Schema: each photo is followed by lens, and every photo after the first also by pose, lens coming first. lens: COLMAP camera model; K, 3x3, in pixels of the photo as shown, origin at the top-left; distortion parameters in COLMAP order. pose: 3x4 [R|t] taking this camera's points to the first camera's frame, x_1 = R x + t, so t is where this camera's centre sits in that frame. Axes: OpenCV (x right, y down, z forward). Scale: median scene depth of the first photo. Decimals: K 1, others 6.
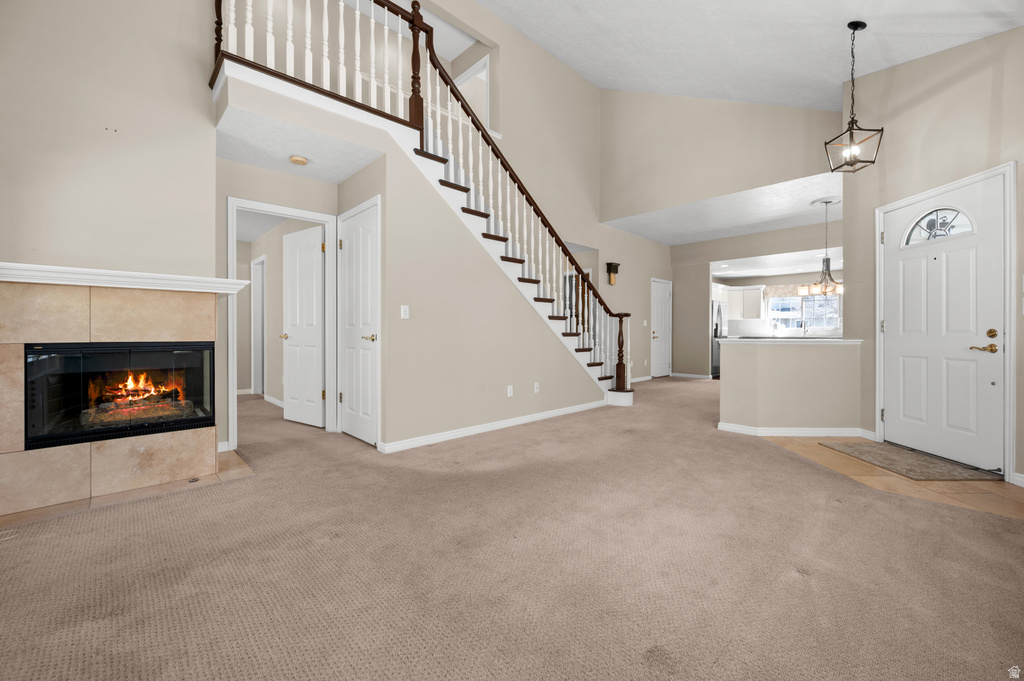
lens RADIAL K [[405.9, 0, 509.8], [0, 405.9, 336.5], [0, 0, 1]] dist [-0.000570, 0.000323]
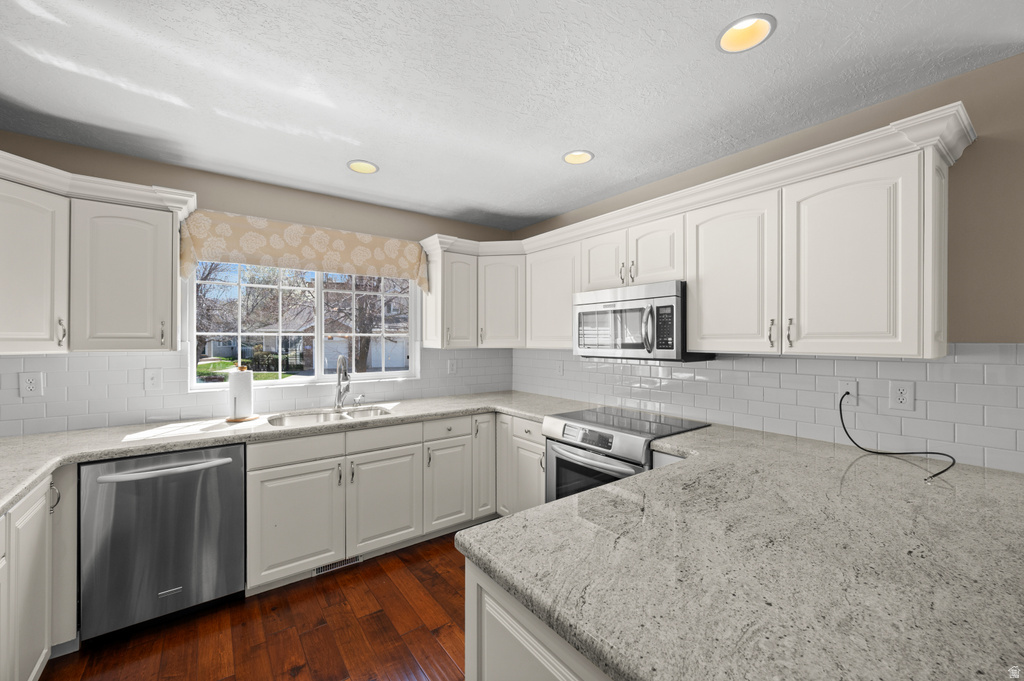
lens RADIAL K [[405.9, 0, 510.2], [0, 405.9, 340.3], [0, 0, 1]] dist [-0.000570, 0.000323]
pose [[0.126106, 0.001077, 0.992016, 0.428273], [0.005364, 0.999984, -0.001767, -0.047436], [-0.992002, 0.005544, 0.126099, 0.798095]]
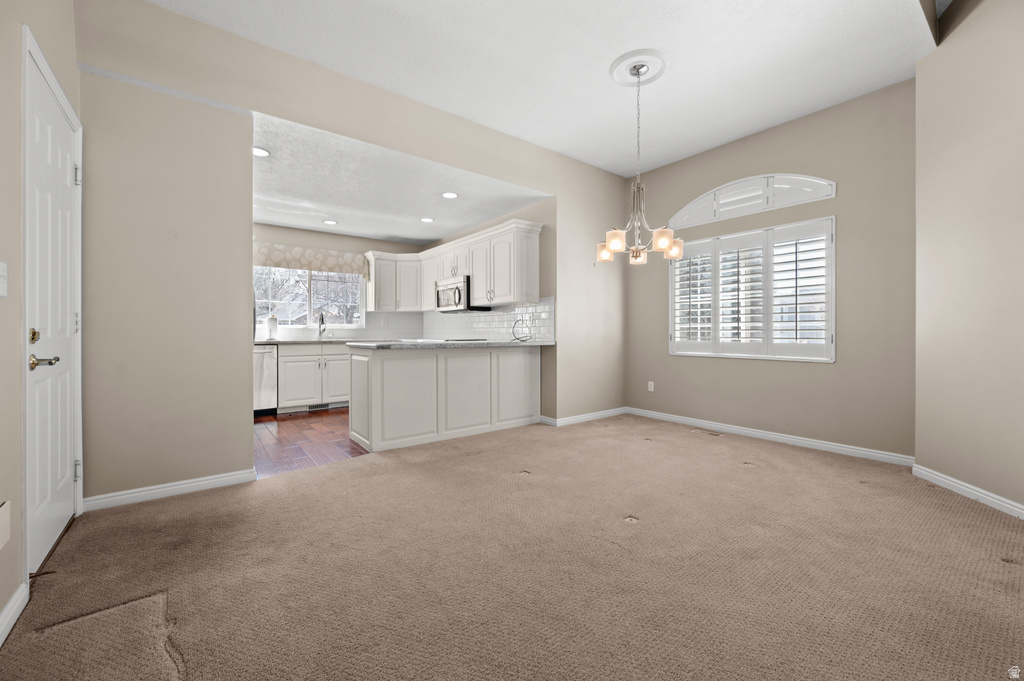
lens RADIAL K [[405.9, 0, 513.6], [0, 405.9, 334.5], [0, 0, 1]] dist [-0.000570, 0.000323]
pose [[0.101789, -0.002088, 0.994804, 0.170236], [0.006459, 0.999978, 0.001438, -0.007790], [-0.994785, 0.006279, 0.101800, 0.633385]]
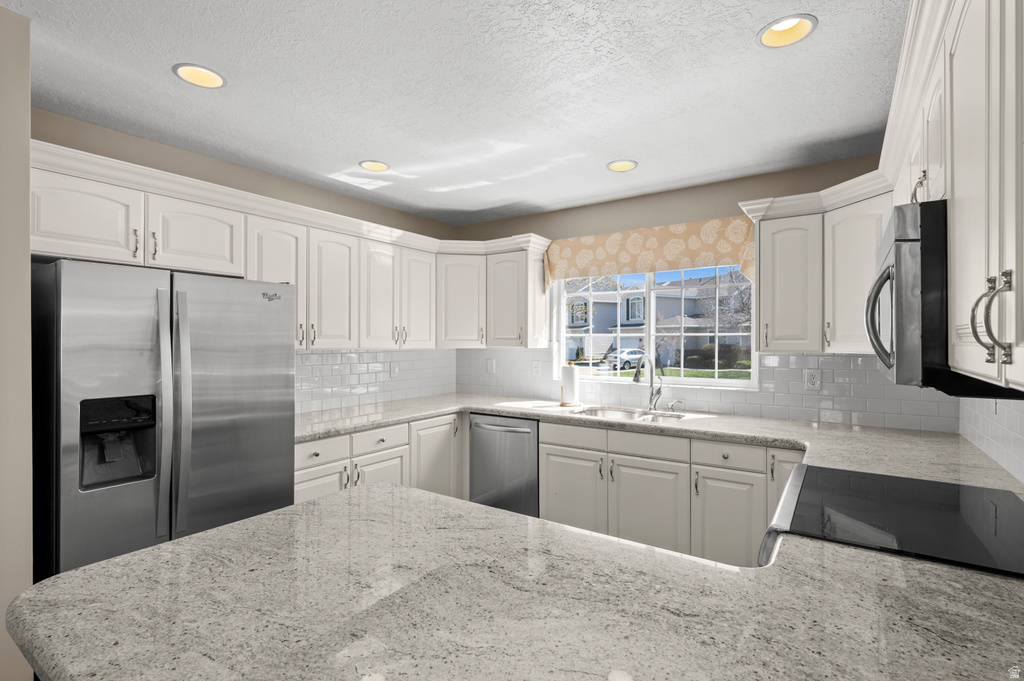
lens RADIAL K [[472.8, 0, 519.3], [0, 472.8, 341.7], [0, 0, 1]] dist [0.000250, -0.001458]
pose [[0.976340, 0.003392, 0.216213, 0.535341], [-0.003044, 0.999993, -0.001944, -0.047142], [-0.216218, 0.001240, 0.976344, 0.659019]]
